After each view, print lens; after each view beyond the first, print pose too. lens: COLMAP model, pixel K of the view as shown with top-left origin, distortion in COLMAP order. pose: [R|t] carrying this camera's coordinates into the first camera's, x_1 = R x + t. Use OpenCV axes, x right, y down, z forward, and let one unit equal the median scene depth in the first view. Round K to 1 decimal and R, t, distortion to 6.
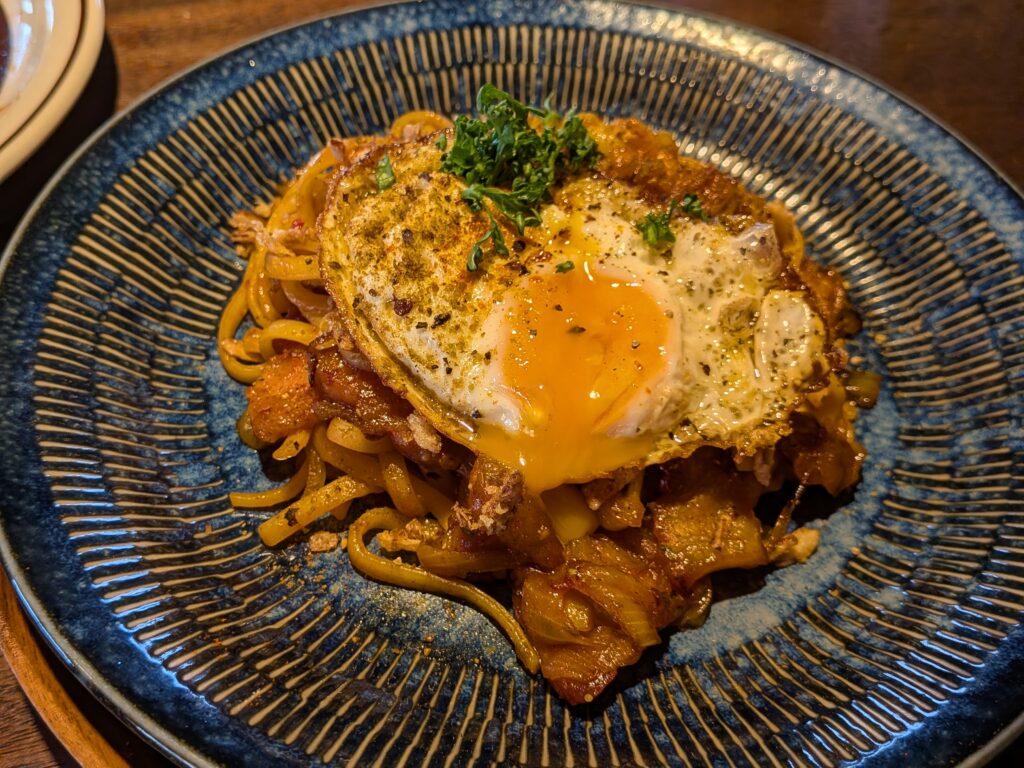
lens RADIAL K [[989.0, 0, 503.7], [0, 989.0, 383.3], [0, 0, 1]] dist [0.131892, -0.343070]
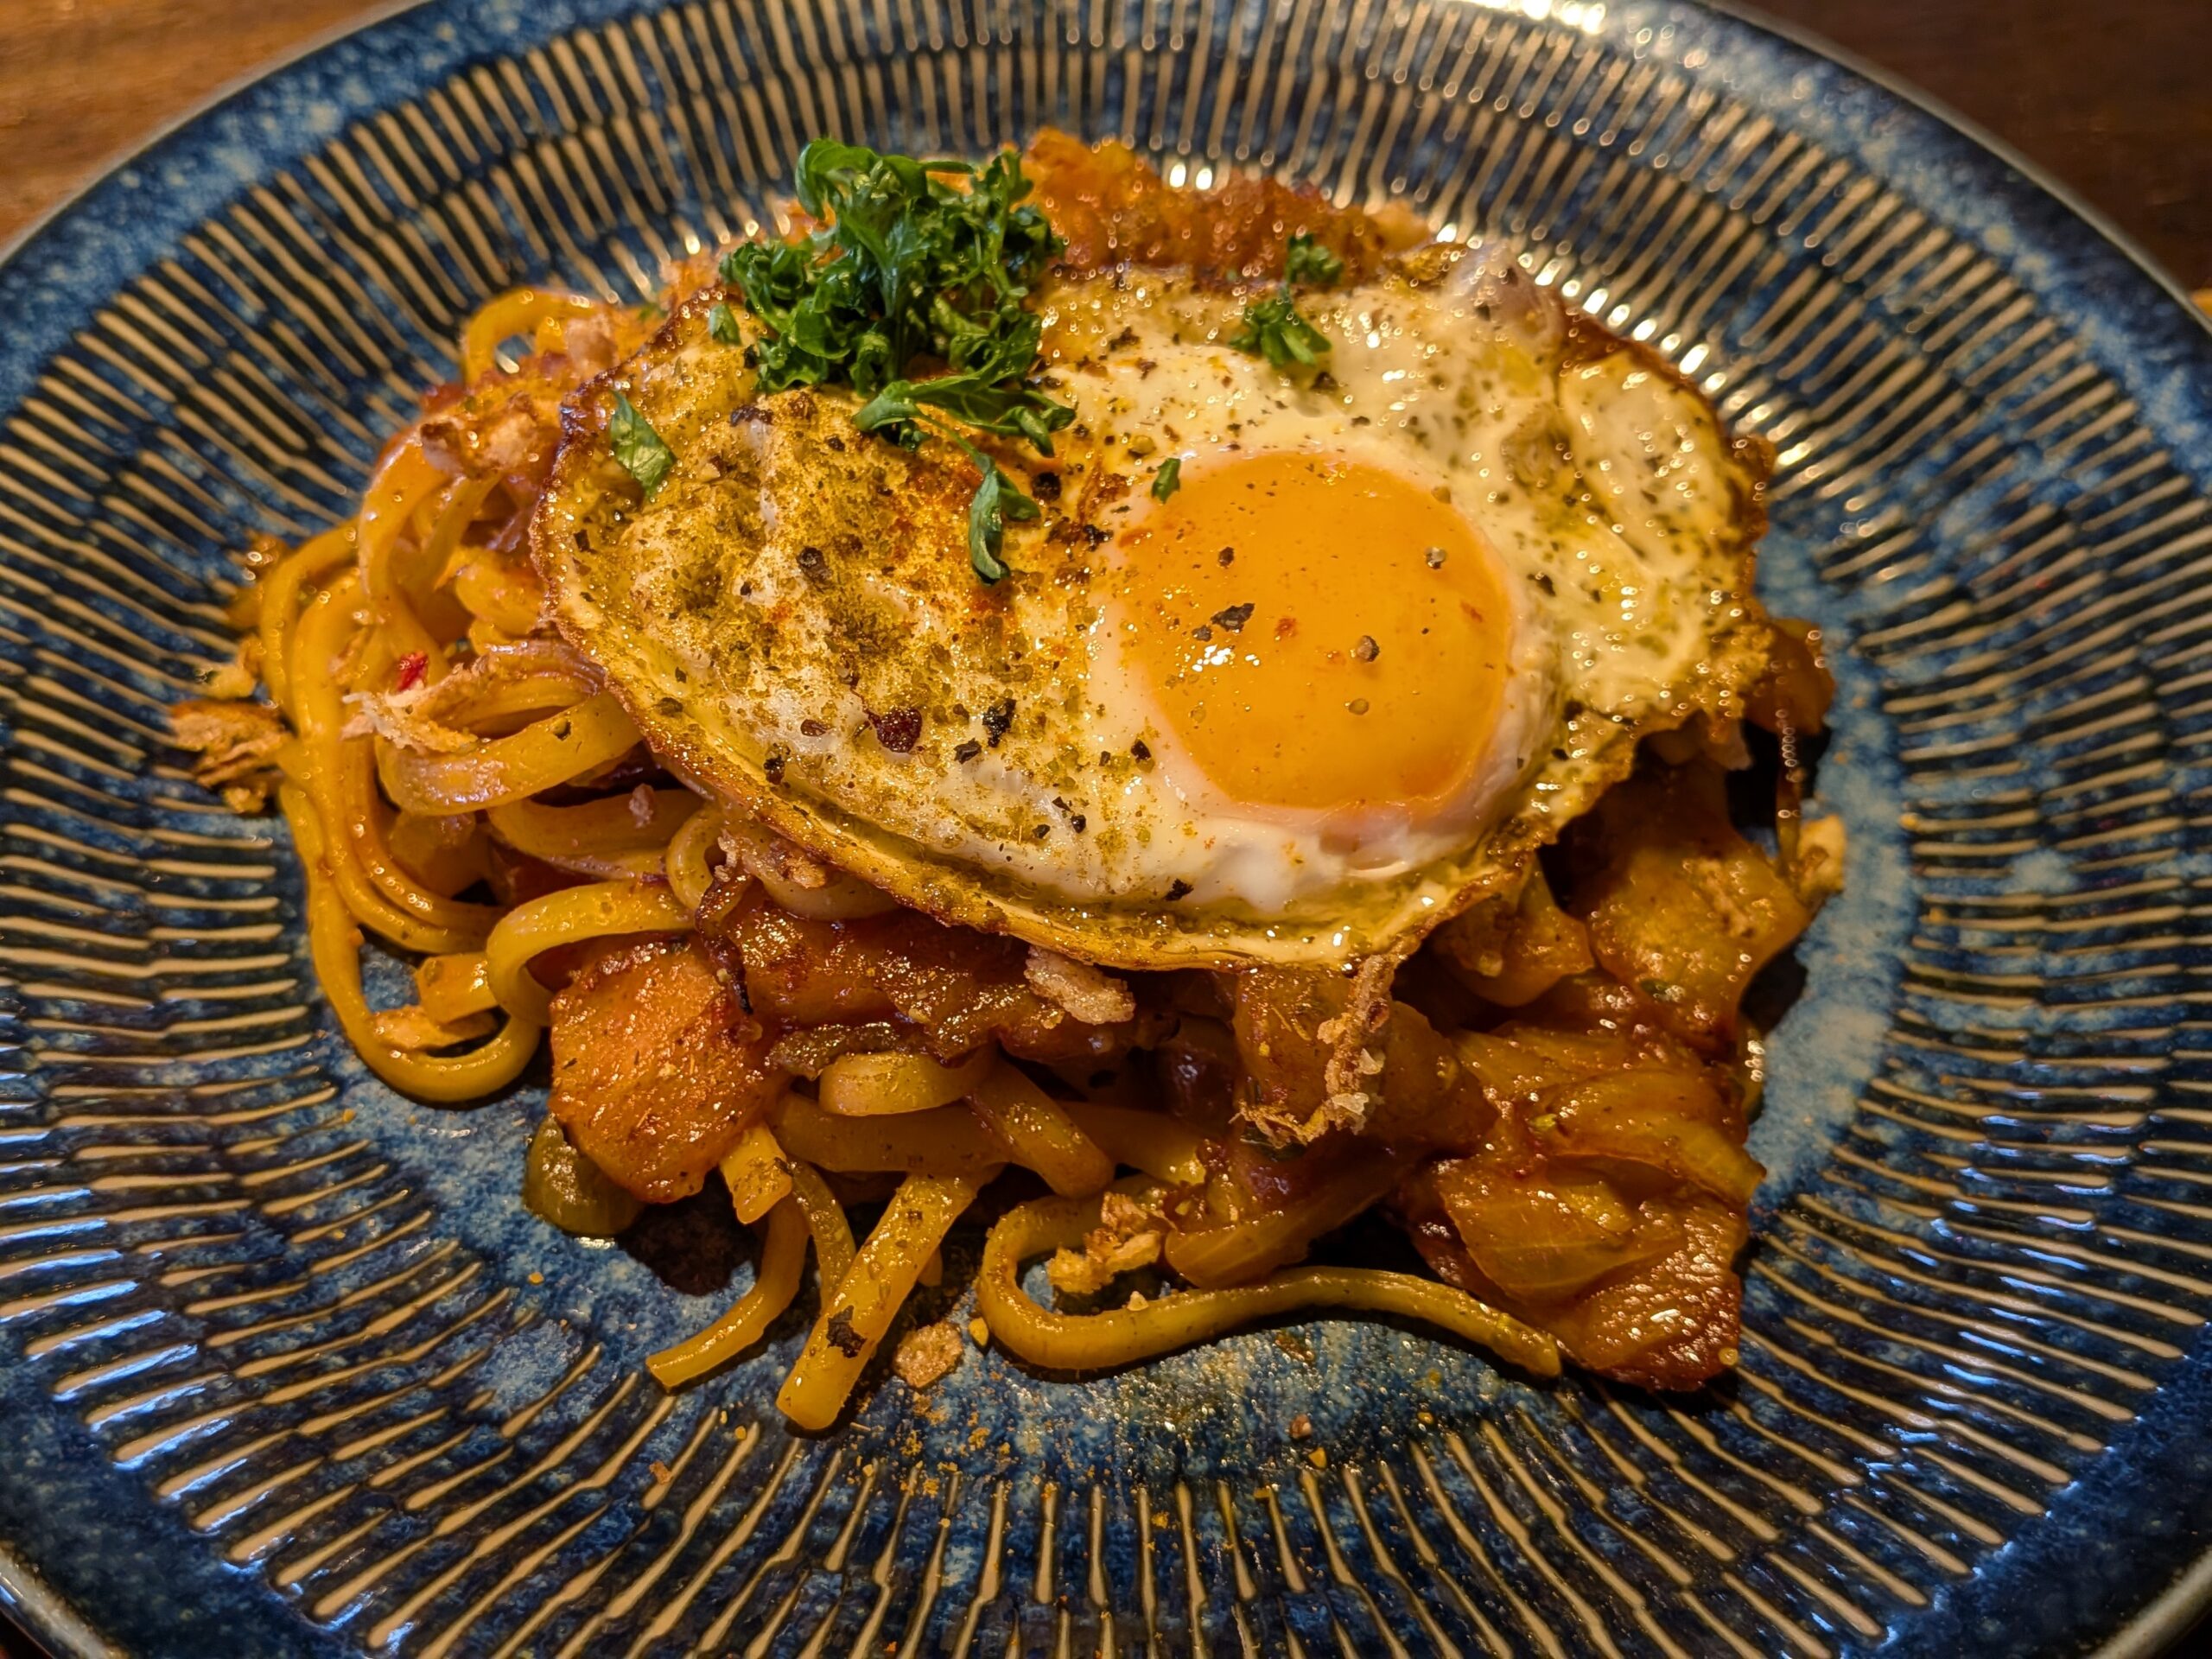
lens RADIAL K [[2136.3, 0, 1088.0], [0, 2136.3, 828.0], [0, 0, 1]] dist [0.131892, -0.343070]
pose [[0.856399, -0.416680, 0.304892, -0.296079], [0.407752, 0.908065, 0.095686, -0.086615], [-0.316732, 0.042375, 0.947568, 0.152659]]
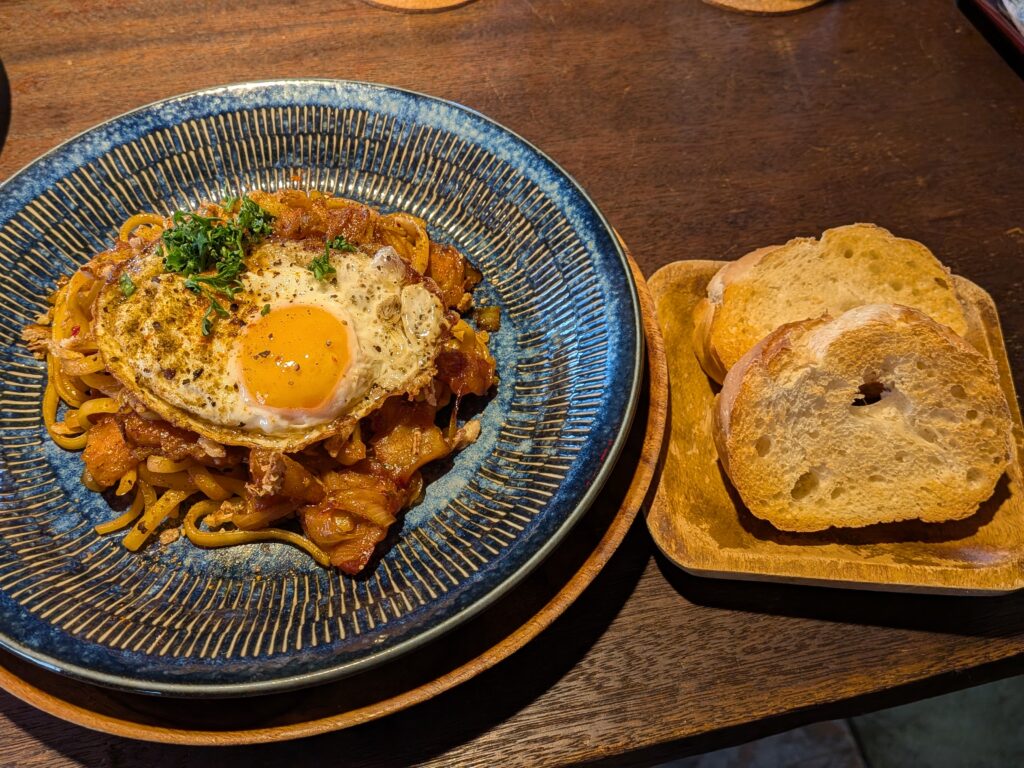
lens RADIAL K [[955.3, 0, 512.7], [0, 955.3, 358.2], [0, 0, 1]] dist [0.126968, -0.299556]
pose [[0.931011, -0.312157, 0.189147, 0.106388], [0.297258, 0.949189, 0.103337, -0.089936], [-0.211794, -0.039982, 0.976496, -0.511380]]
